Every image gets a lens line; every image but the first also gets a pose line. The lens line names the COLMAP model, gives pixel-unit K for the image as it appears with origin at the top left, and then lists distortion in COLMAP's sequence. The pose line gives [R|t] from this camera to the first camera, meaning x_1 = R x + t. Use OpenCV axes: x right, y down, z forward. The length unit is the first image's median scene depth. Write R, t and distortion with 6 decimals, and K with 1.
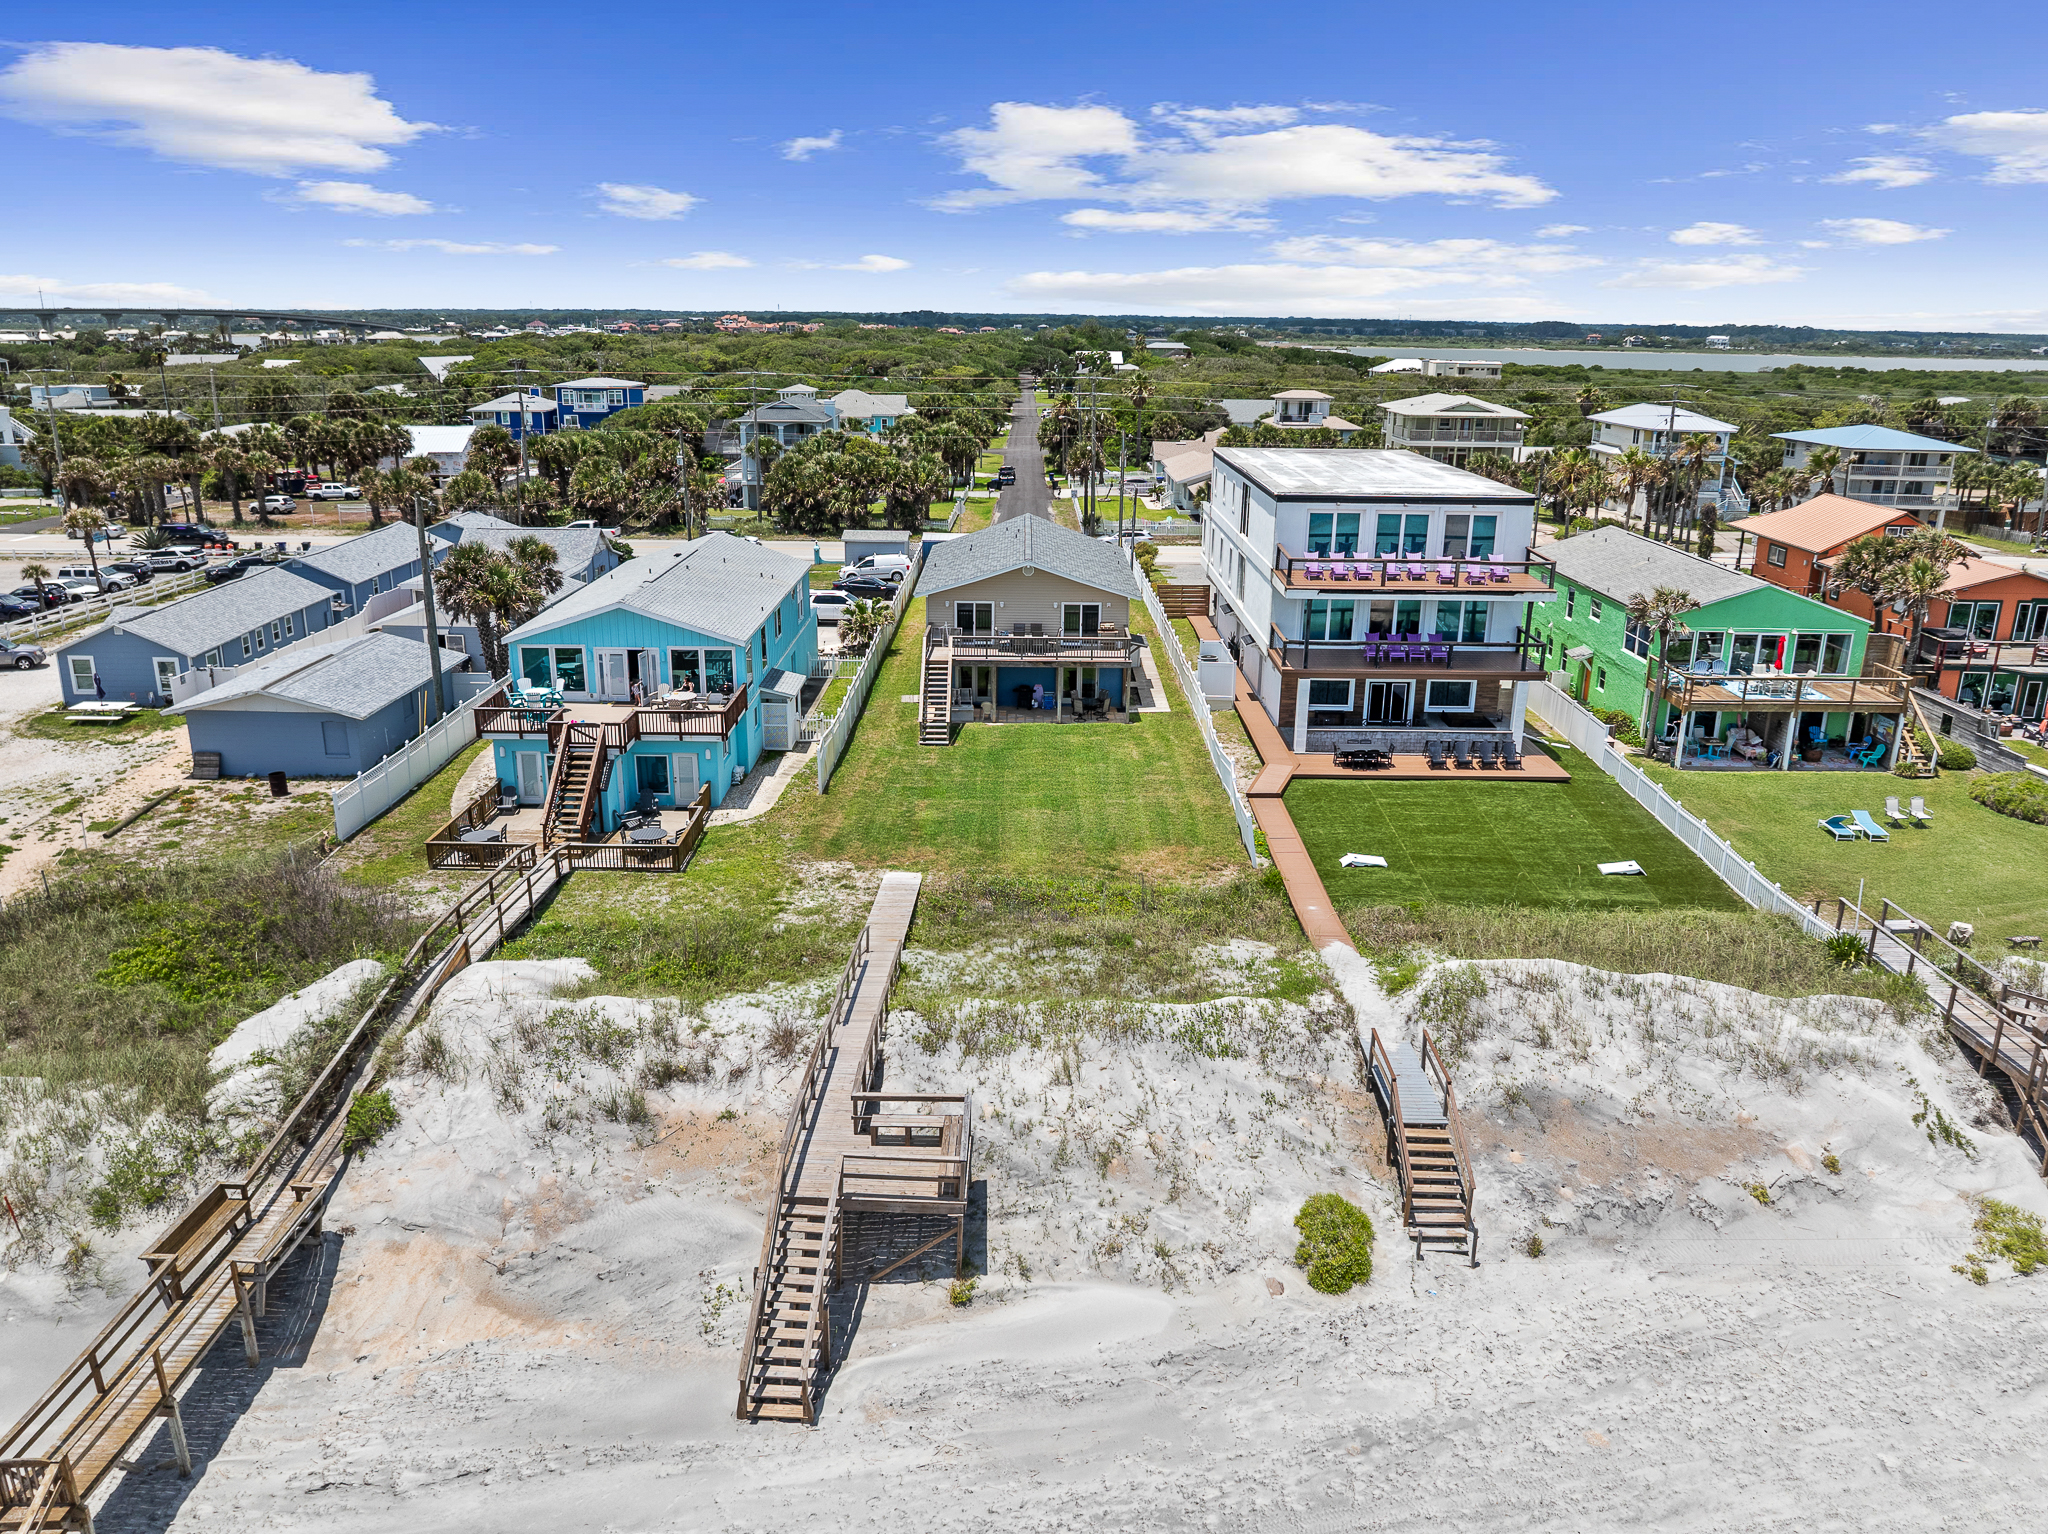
lens RADIAL K [[1454.7, 0, 1024.5], [0, 1454.7, 755.4], [0, 0, 1]] dist [-0.039787, 0.002224]
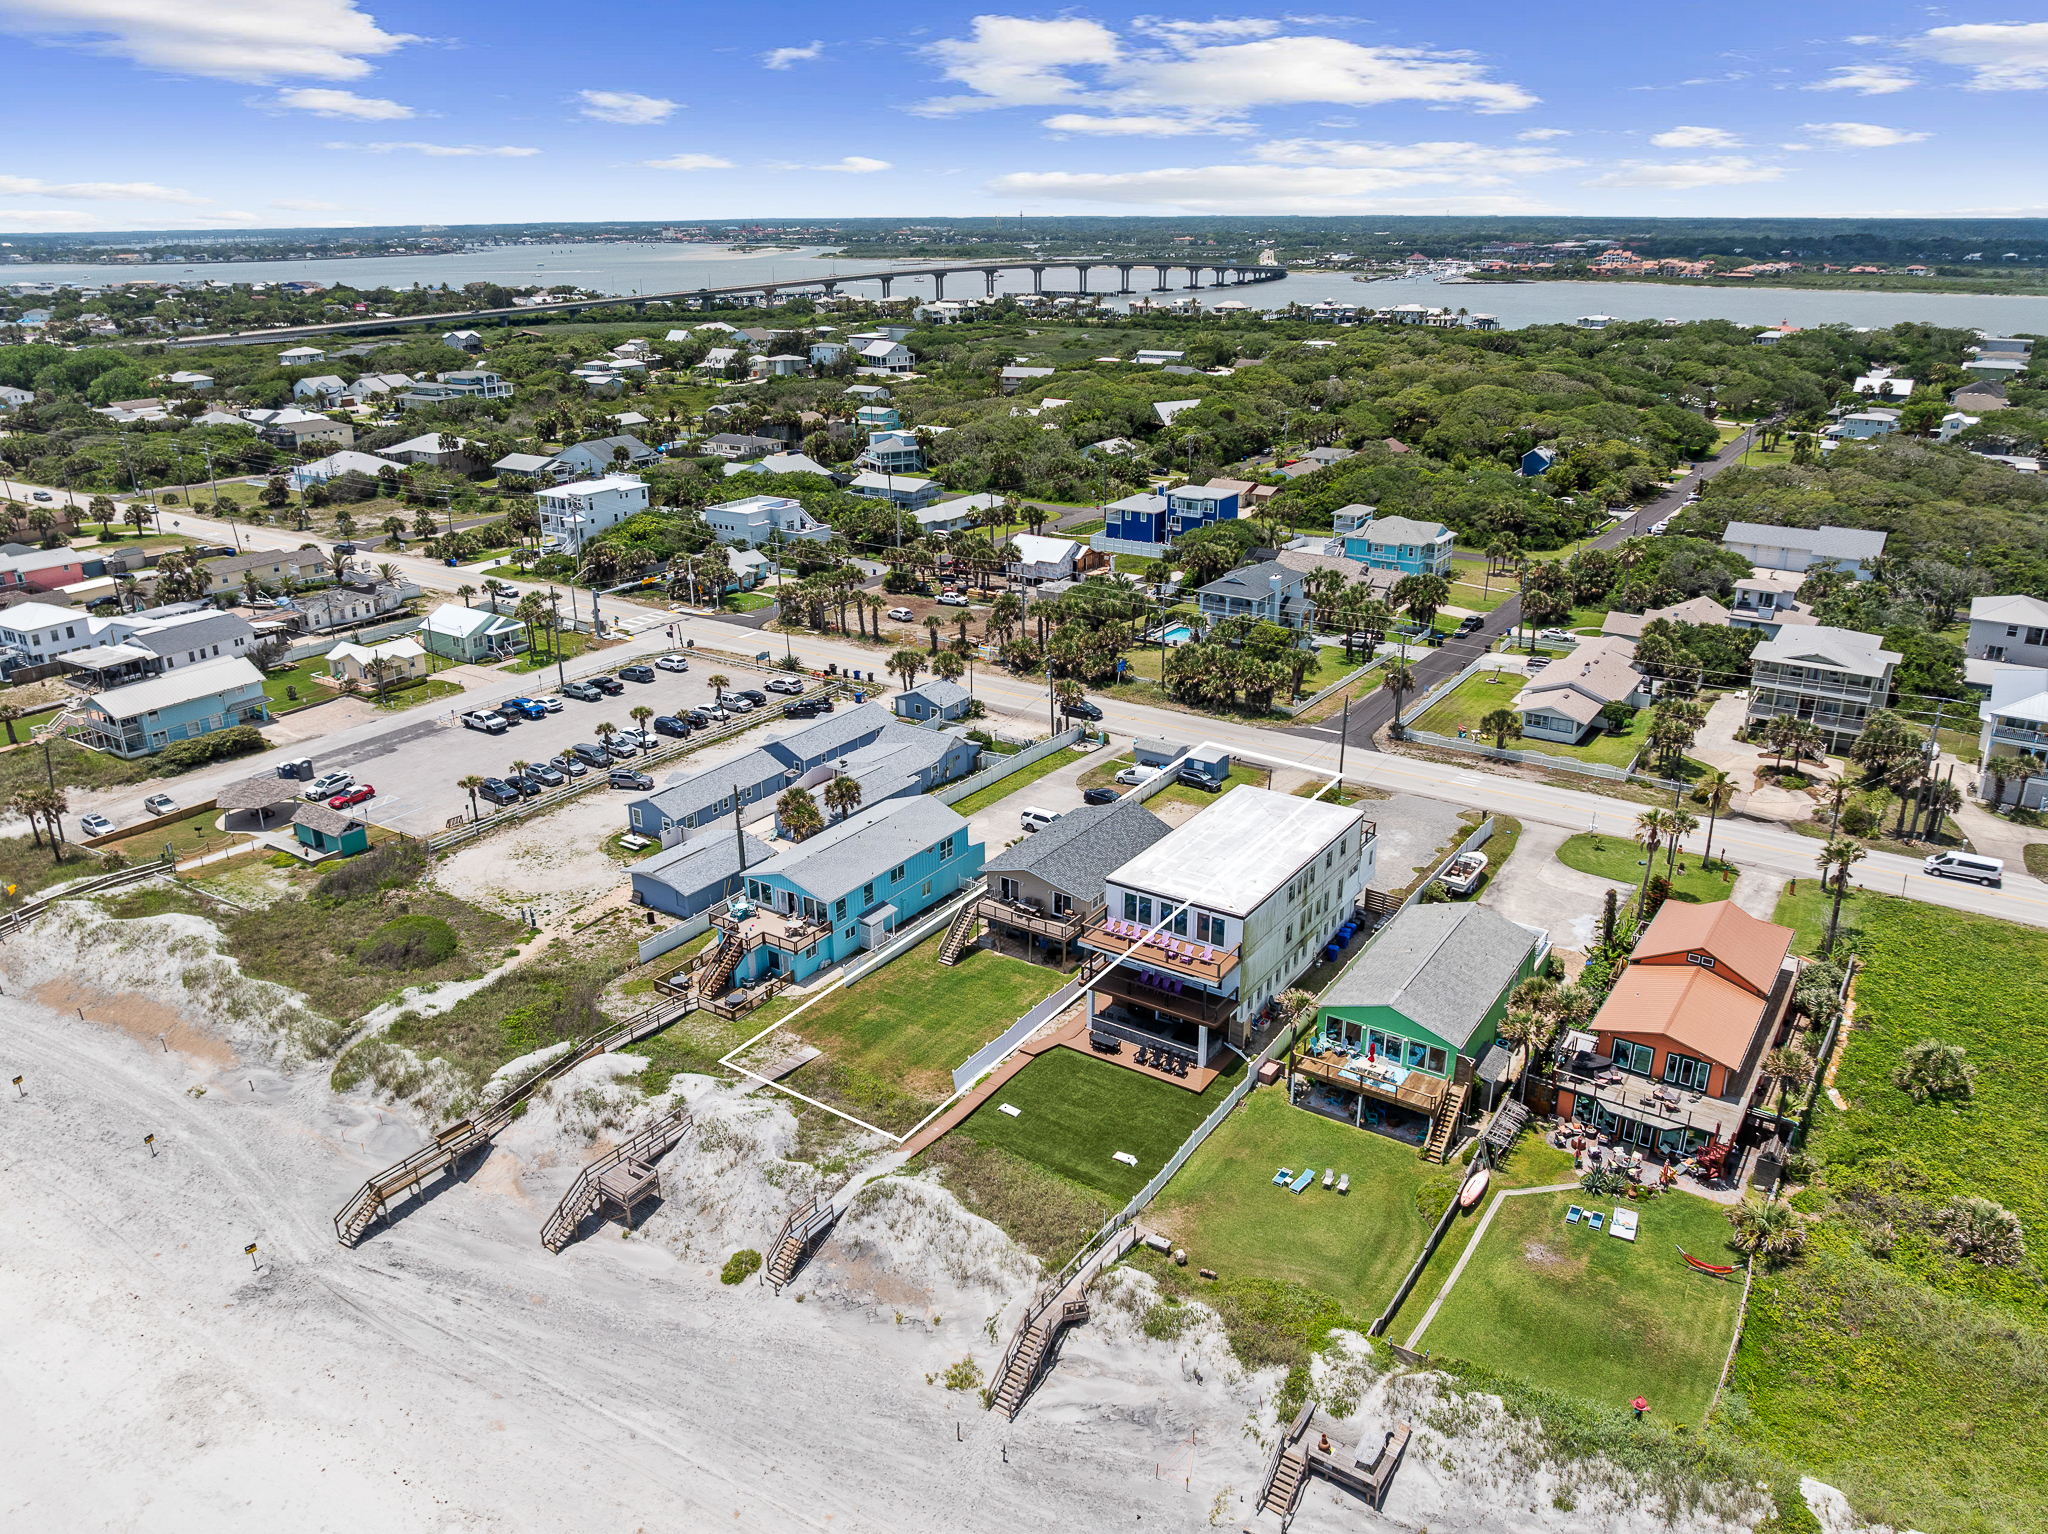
lens RADIAL K [[1454.7, 0, 1024.5], [0, 1454.7, 755.4], [0, 0, 1]] dist [-0.039787, 0.002224]
pose [[0.829535, 0.178152, -0.529276, 1.436169], [-0.144291, 0.983944, 0.105044, -0.719679], [0.539492, -0.010768, 0.841922, -0.722390]]
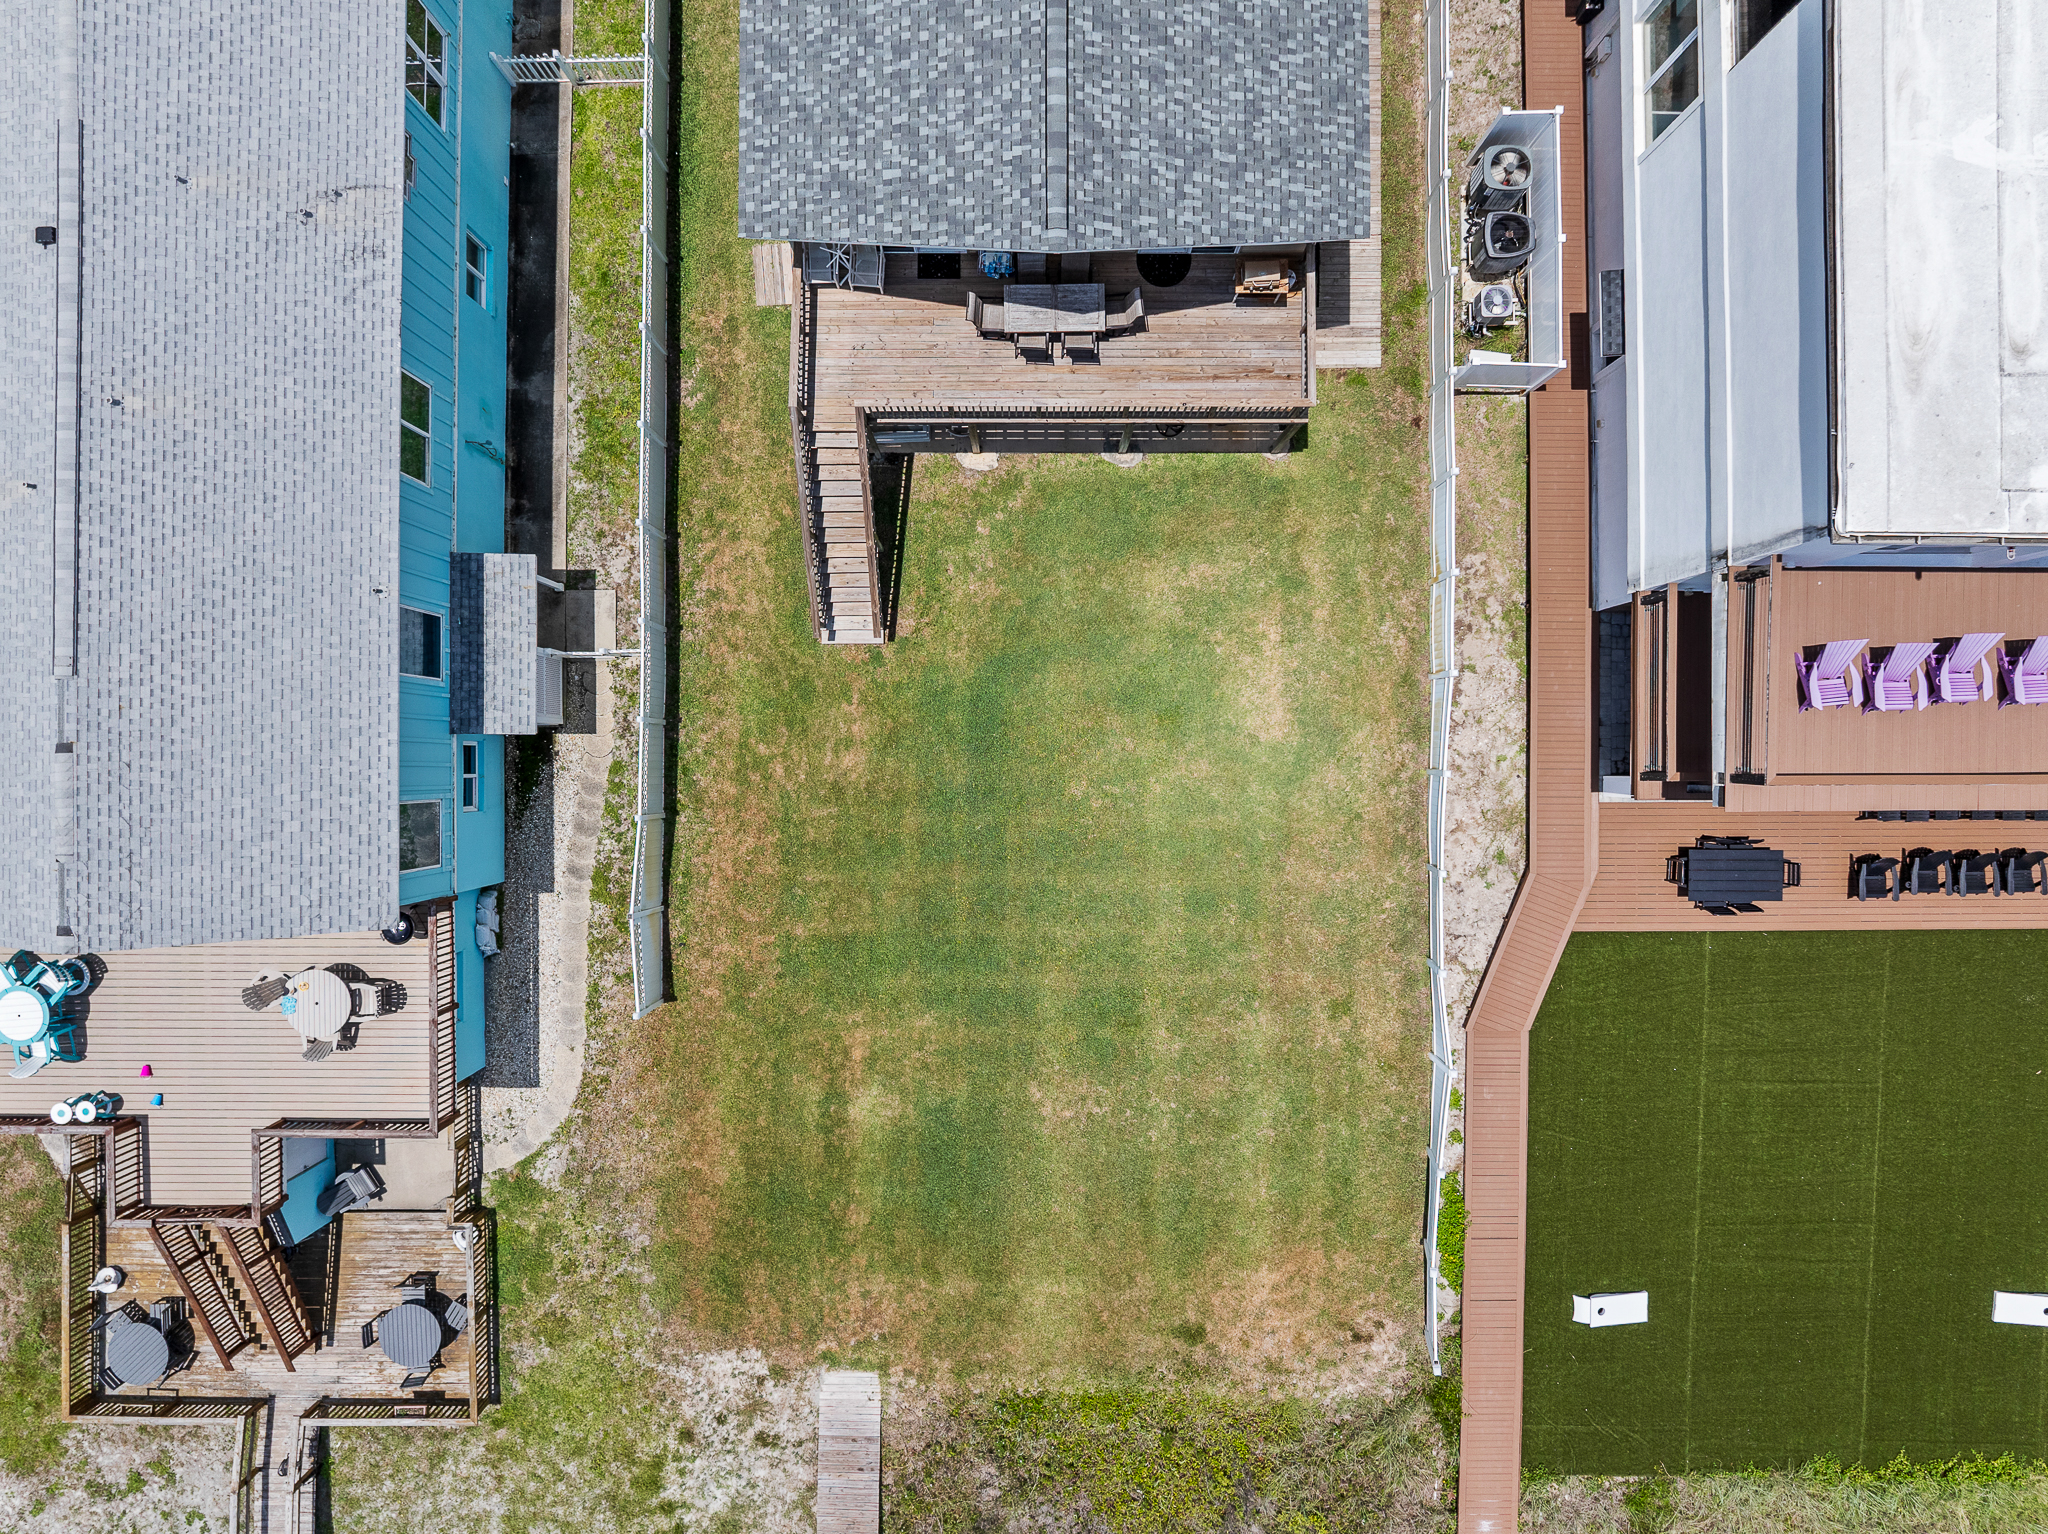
lens RADIAL K [[1454.7, 0, 1024.5], [0, 1454.7, 755.4], [0, 0, 1]] dist [-0.039787, 0.002224]
pose [[0.999948, -0.000406, -0.010160, -0.003414], [0.009836, 0.291944, 0.956385, -0.687514], [0.002578, -0.956435, 0.291933, 1.273493]]
